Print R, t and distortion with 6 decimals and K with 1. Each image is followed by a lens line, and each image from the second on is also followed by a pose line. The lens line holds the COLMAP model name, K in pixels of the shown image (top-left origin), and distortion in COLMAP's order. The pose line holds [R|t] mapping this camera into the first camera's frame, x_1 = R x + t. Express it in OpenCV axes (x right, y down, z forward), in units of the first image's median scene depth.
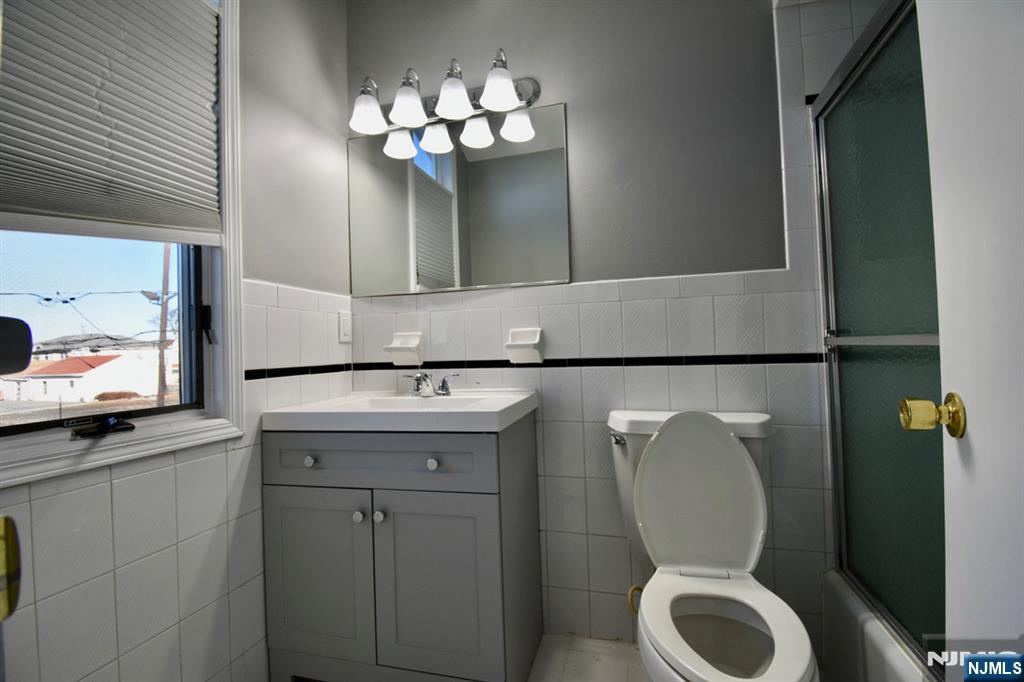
lens RADIAL K [[454.3, 0, 520.3], [0, 454.3, 335.3], [0, 0, 1]] dist [-0.008644, -0.012650]
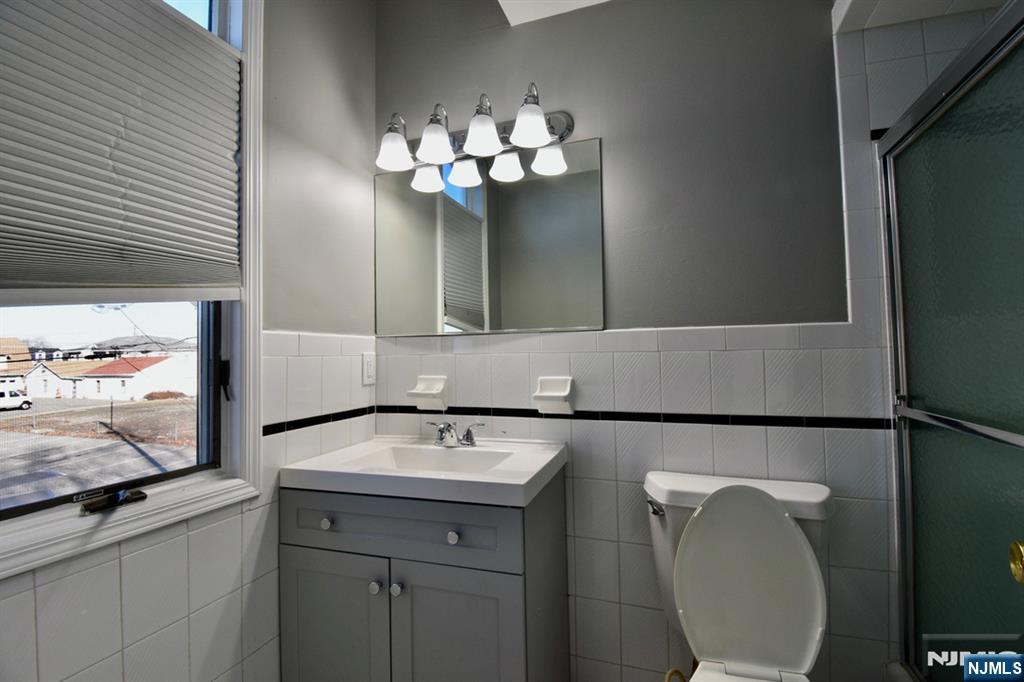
lens RADIAL K [[454.3, 0, 519.7], [0, 454.3, 334.2], [0, 0, 1]] dist [-0.008644, -0.012650]
pose [[0.997640, 0.010881, -0.067796, 0.000524], [-0.011853, 0.999832, -0.013957, -0.106014], [0.067633, 0.014727, 0.997602, 0.068136]]
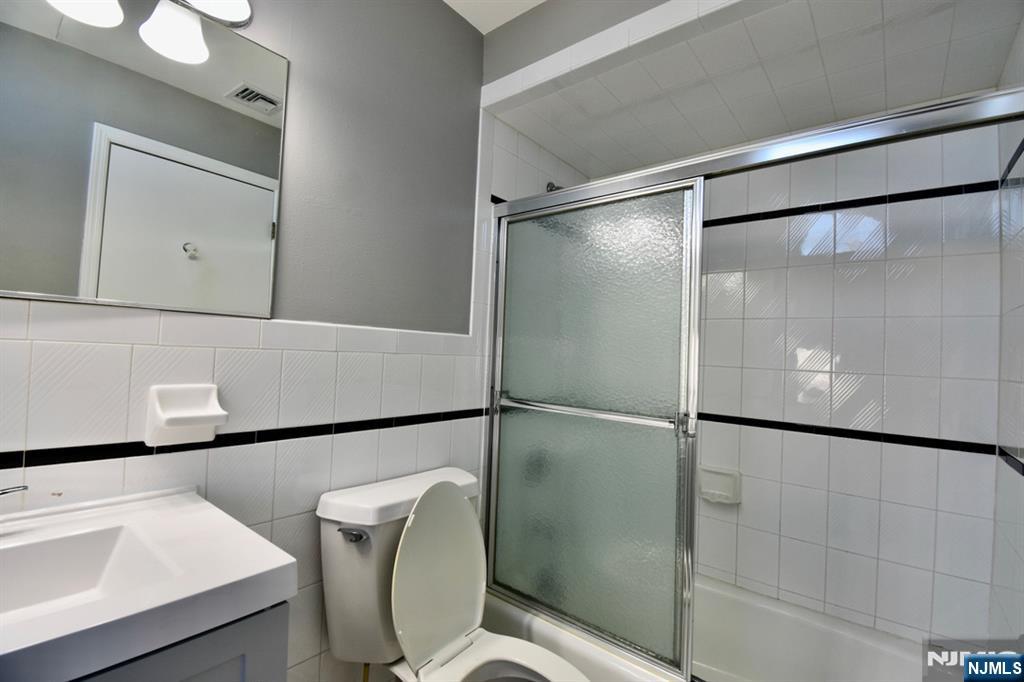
lens RADIAL K [[454.3, 0, 512.7], [0, 454.3, 331.5], [0, 0, 1]] dist [-0.008644, -0.012650]
pose [[0.382428, 0.090060, 0.919586, -0.436408], [-0.075960, 0.994934, -0.065850, -0.091142], [-0.920858, -0.044669, 0.387331, 0.464524]]
